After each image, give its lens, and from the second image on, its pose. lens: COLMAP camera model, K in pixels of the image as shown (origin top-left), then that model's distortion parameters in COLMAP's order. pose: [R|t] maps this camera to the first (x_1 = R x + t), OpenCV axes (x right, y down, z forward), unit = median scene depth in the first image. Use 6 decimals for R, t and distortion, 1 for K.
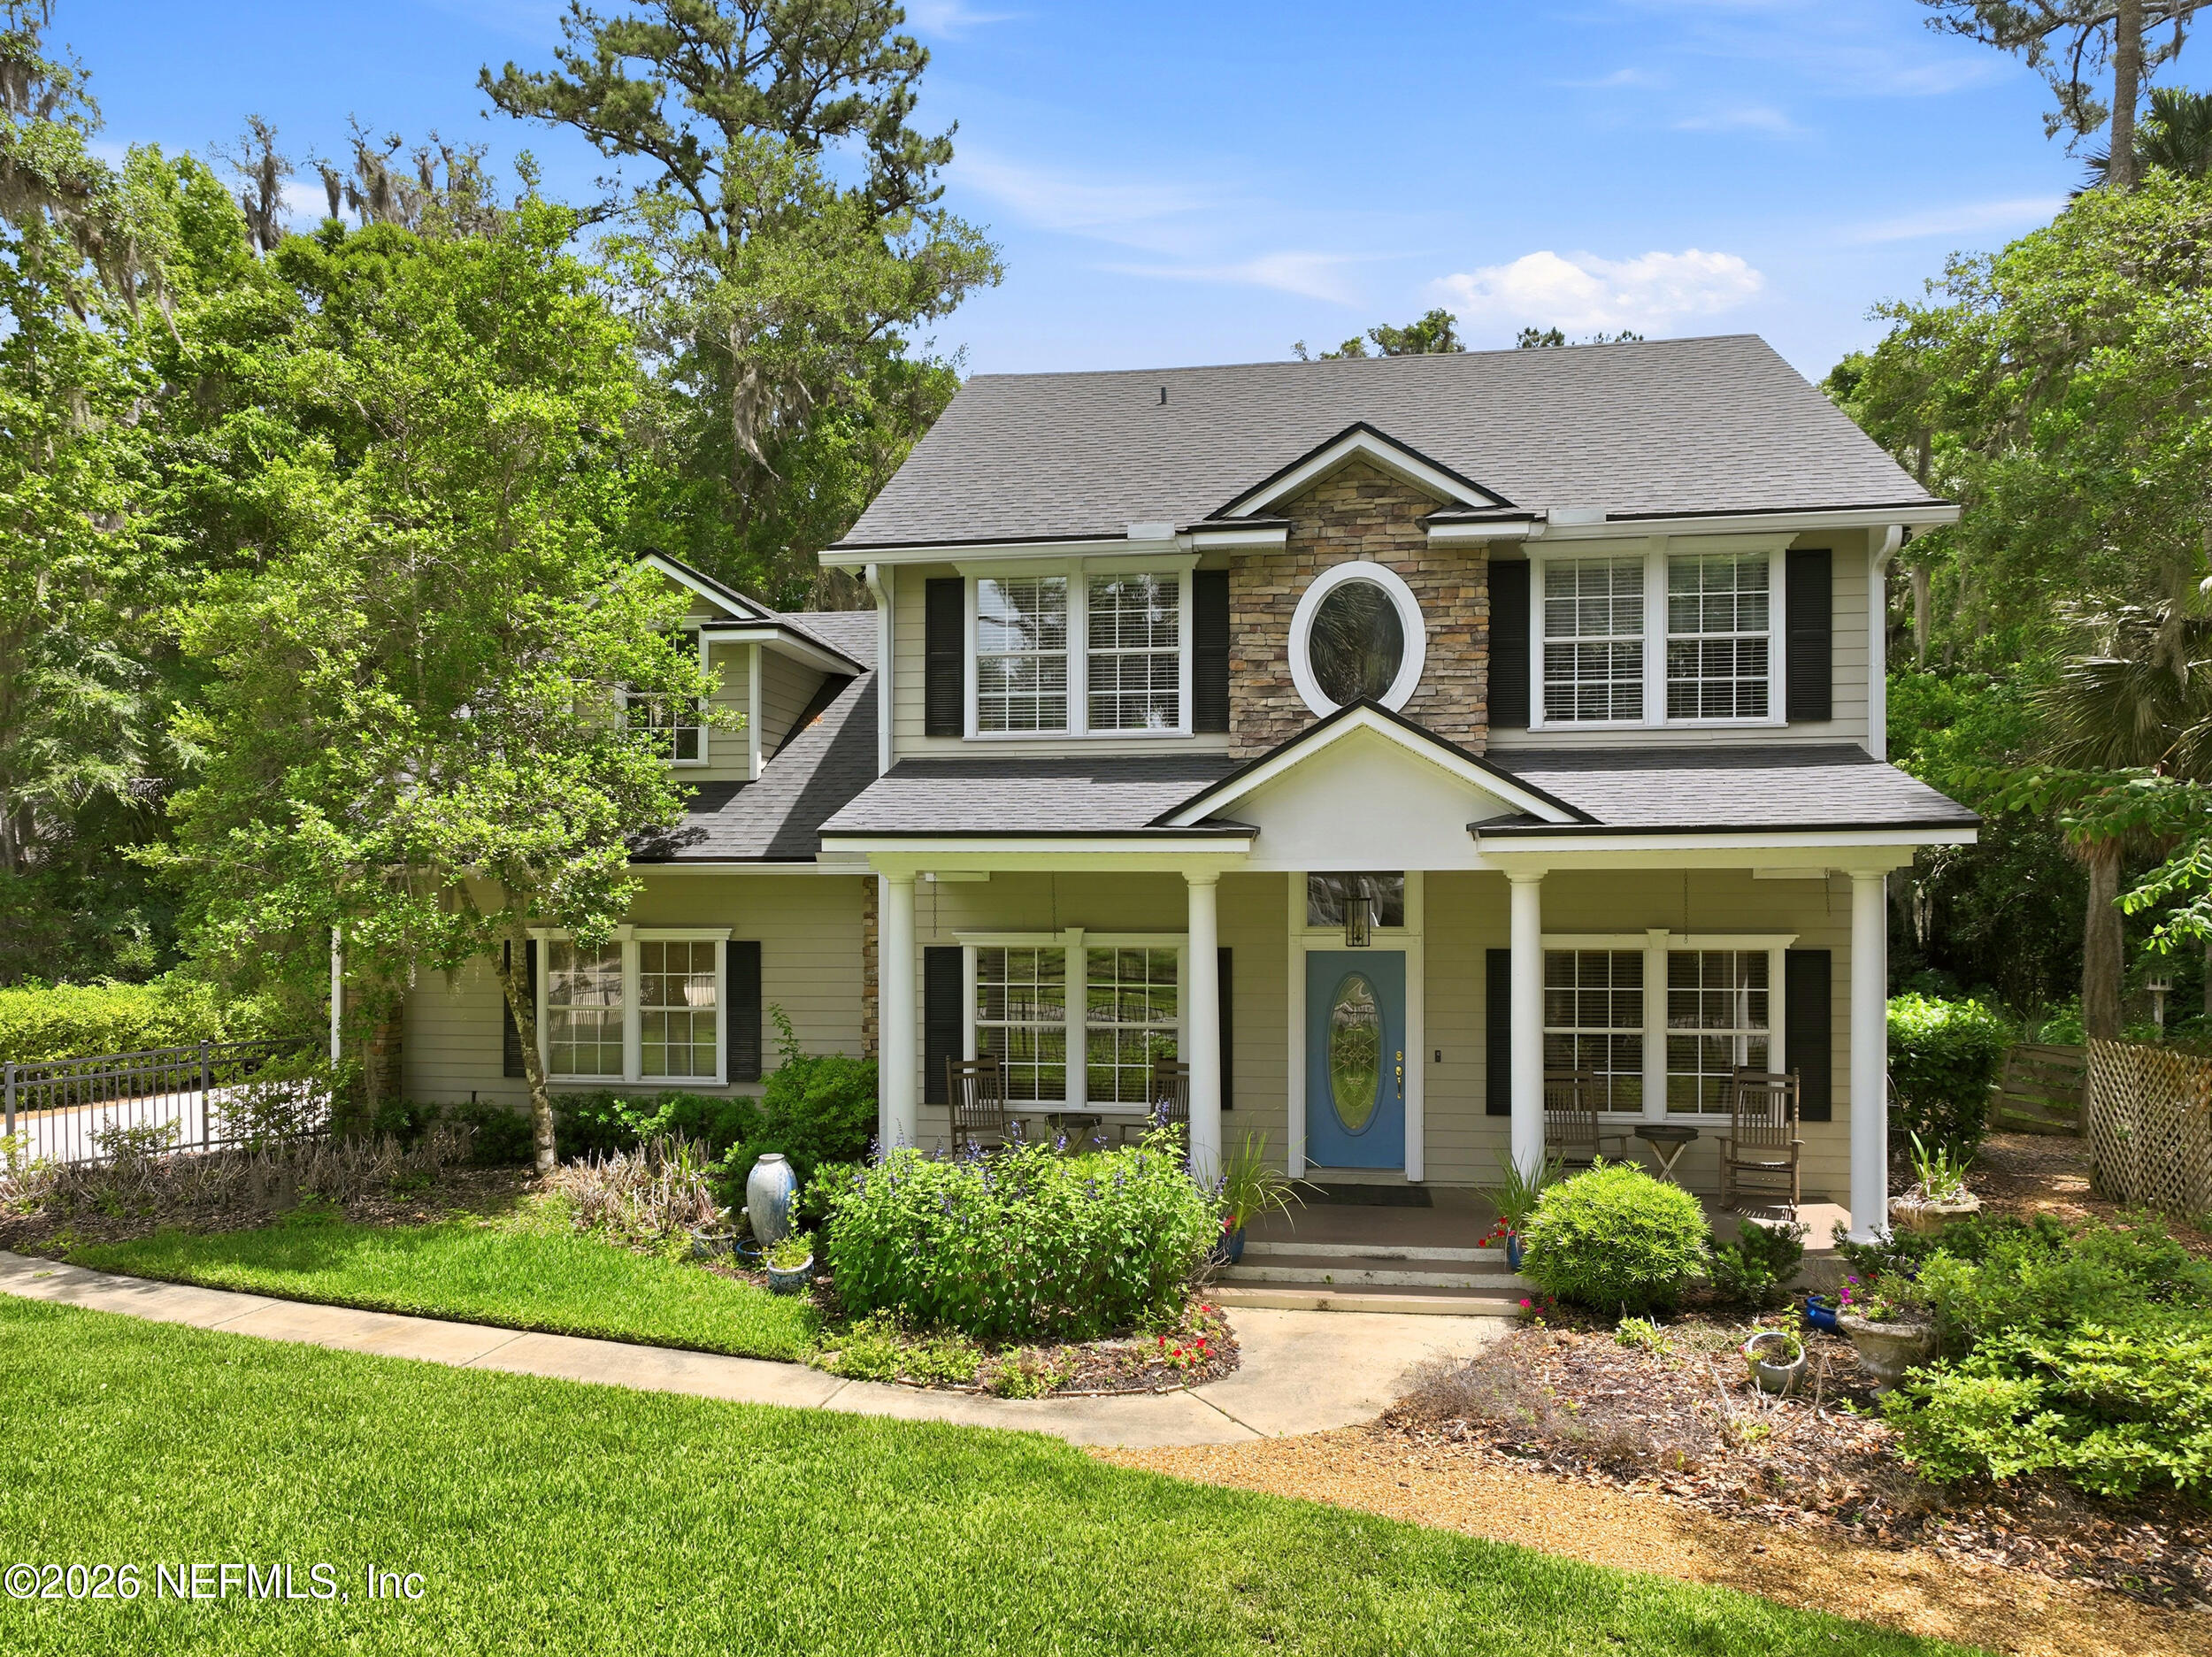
lens RADIAL K [[1646.1, 0, 1066.9], [0, 1646.1, 882.7], [0, 0, 1]] dist [0.023498, -0.000938]
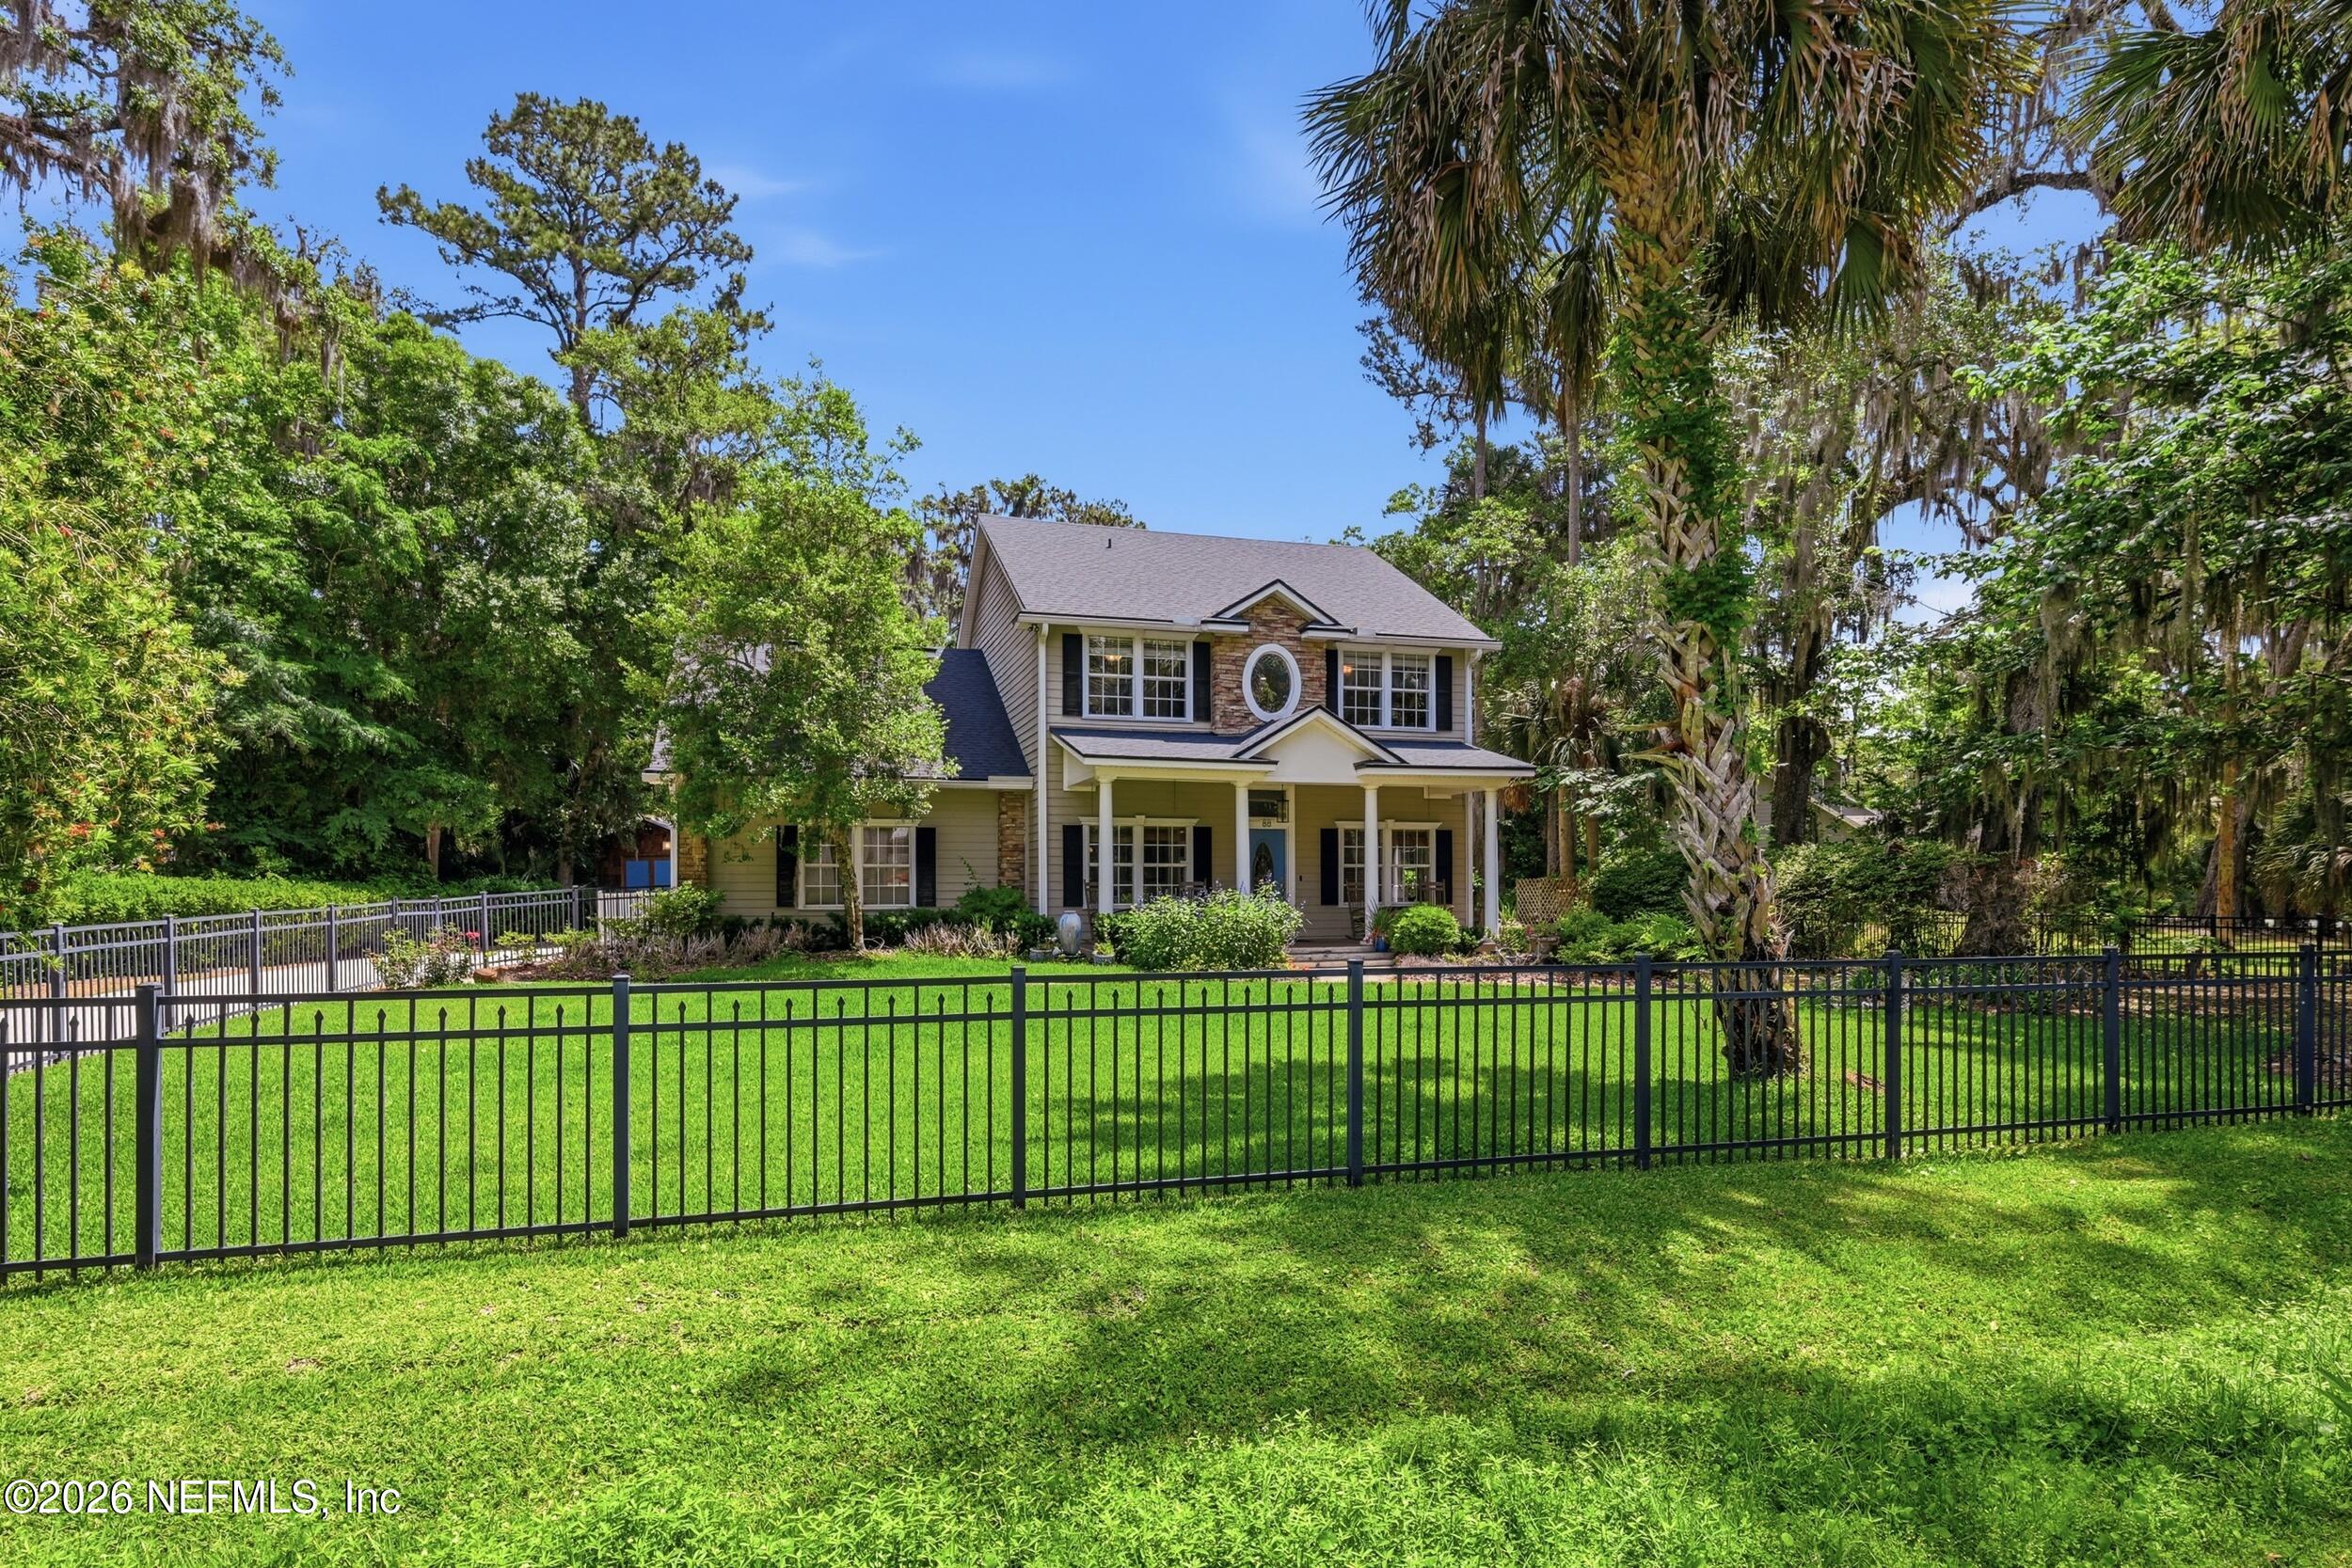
lens RADIAL K [[1260.8, 0, 1206.2], [0, 1260.8, 919.8], [0, 0, 1]] dist [0.014512, -0.001548]
pose [[0.890363, -0.013668, 0.455046, -0.643329], [0.001867, 0.999650, 0.026373, 0.117490], [-0.455248, -0.022632, 0.890077, -0.418477]]
